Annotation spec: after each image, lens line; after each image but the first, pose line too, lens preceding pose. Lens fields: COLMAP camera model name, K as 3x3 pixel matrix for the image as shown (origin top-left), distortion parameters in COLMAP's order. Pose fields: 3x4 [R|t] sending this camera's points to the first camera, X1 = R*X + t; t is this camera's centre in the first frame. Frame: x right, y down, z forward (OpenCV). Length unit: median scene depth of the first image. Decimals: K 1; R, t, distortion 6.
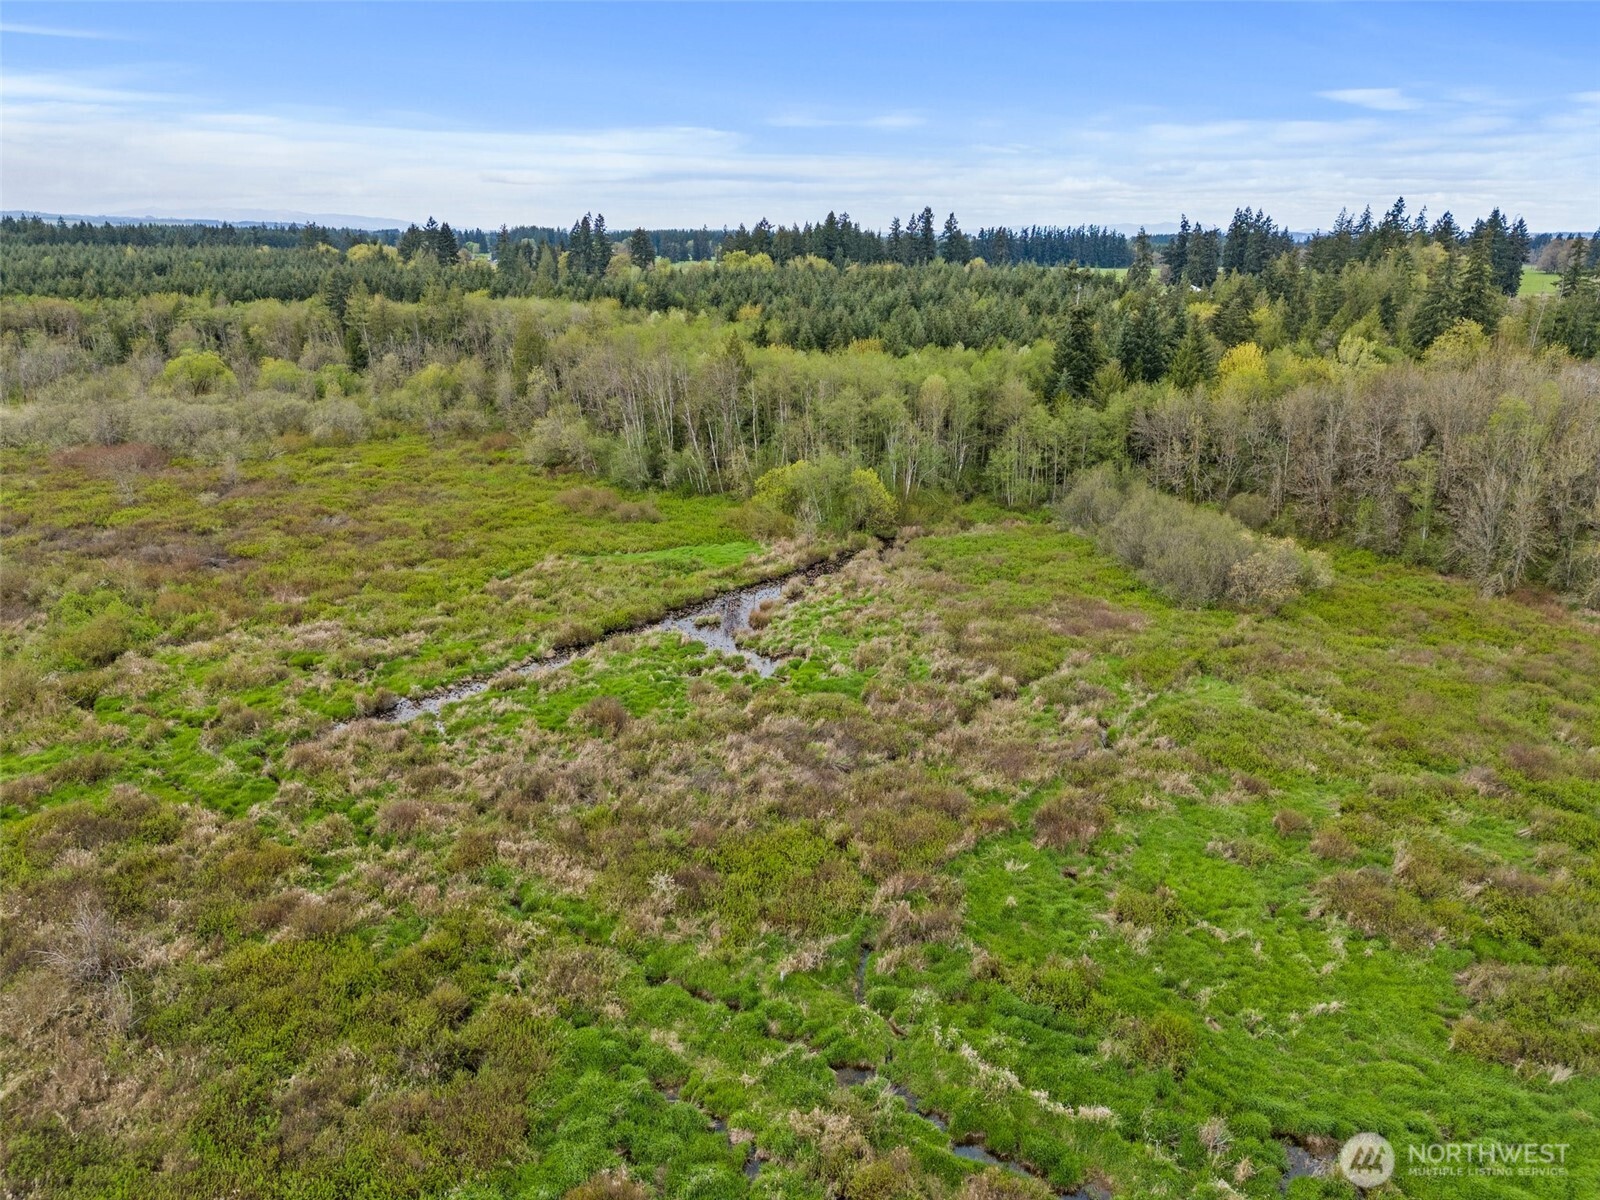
lens RADIAL K [[1184.7, 0, 798.3], [0, 1184.7, 582.3], [0, 0, 1]] dist [0.086465, -0.088626]
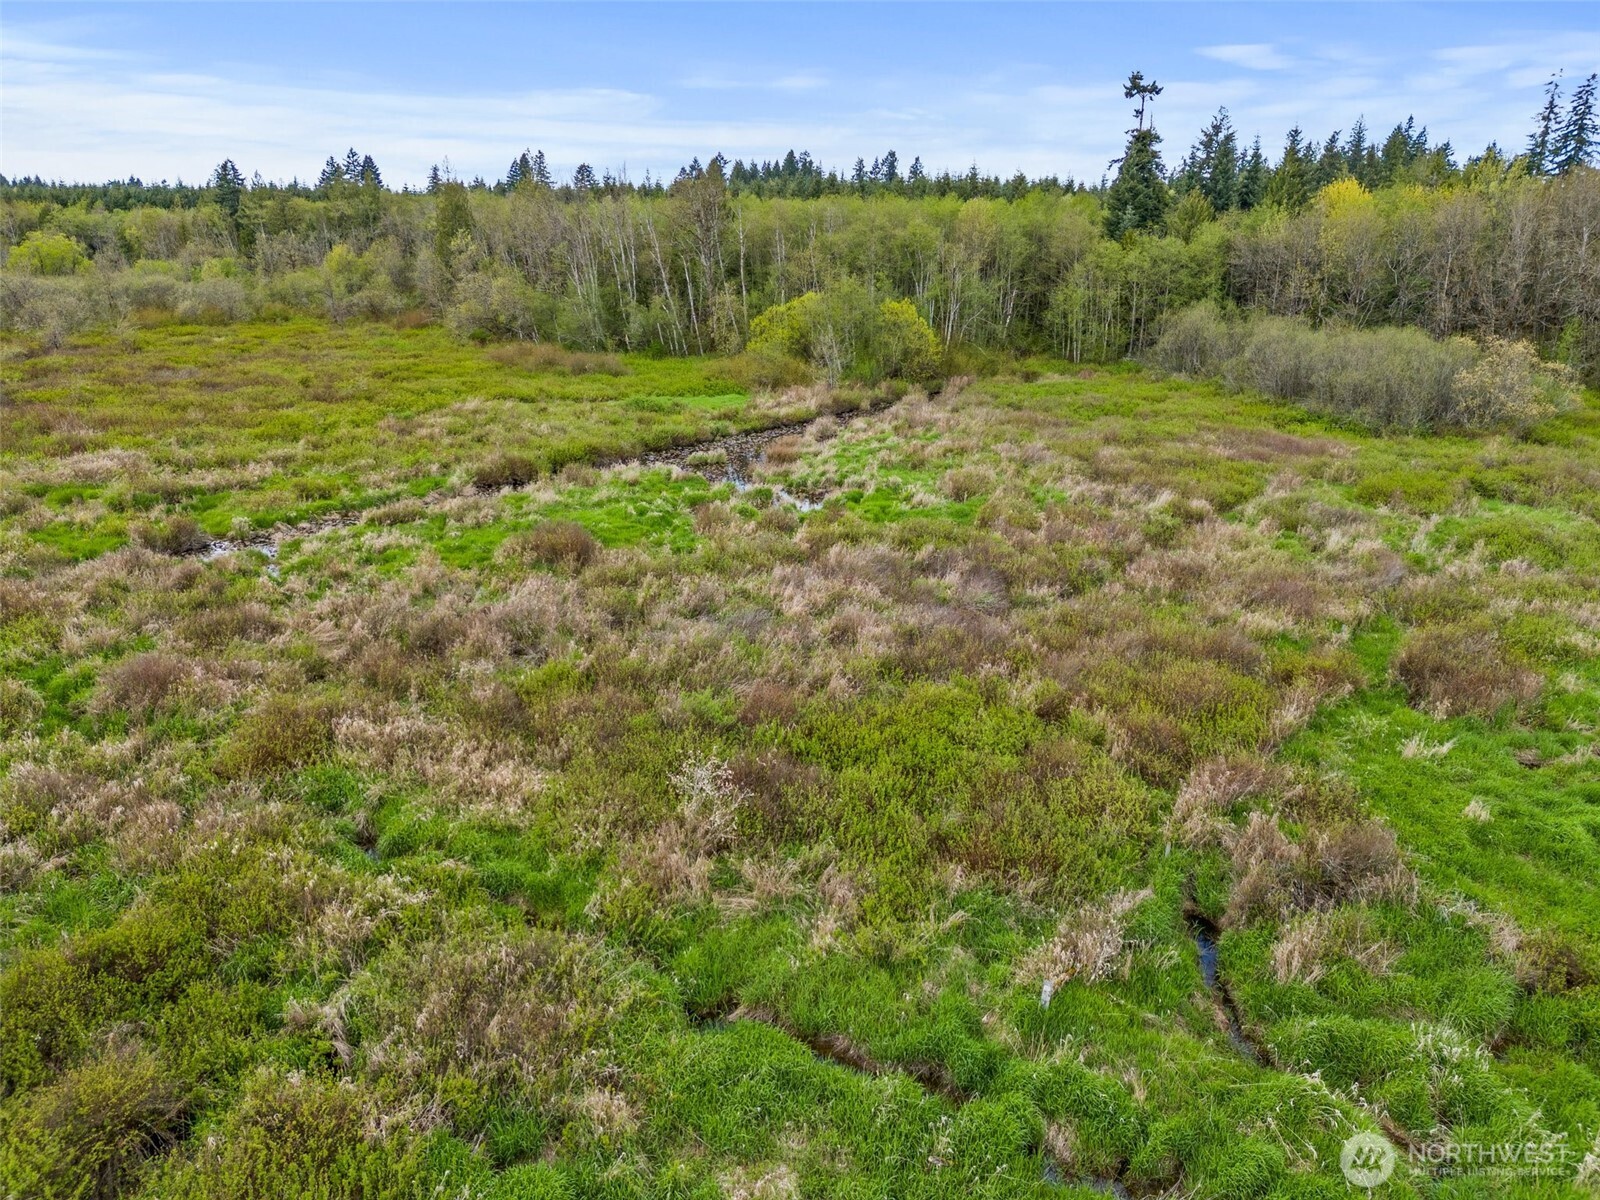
lens RADIAL K [[1157.1, 0, 800.0], [0, 1157.1, 600.0], [0, 0, 1]] dist [0.064834, -0.054018]
pose [[0.998687, -0.012419, 0.049704, -0.077721], [0.011671, 0.999815, 0.015312, 0.140948], [-0.049885, -0.014712, 0.998647, 0.453181]]
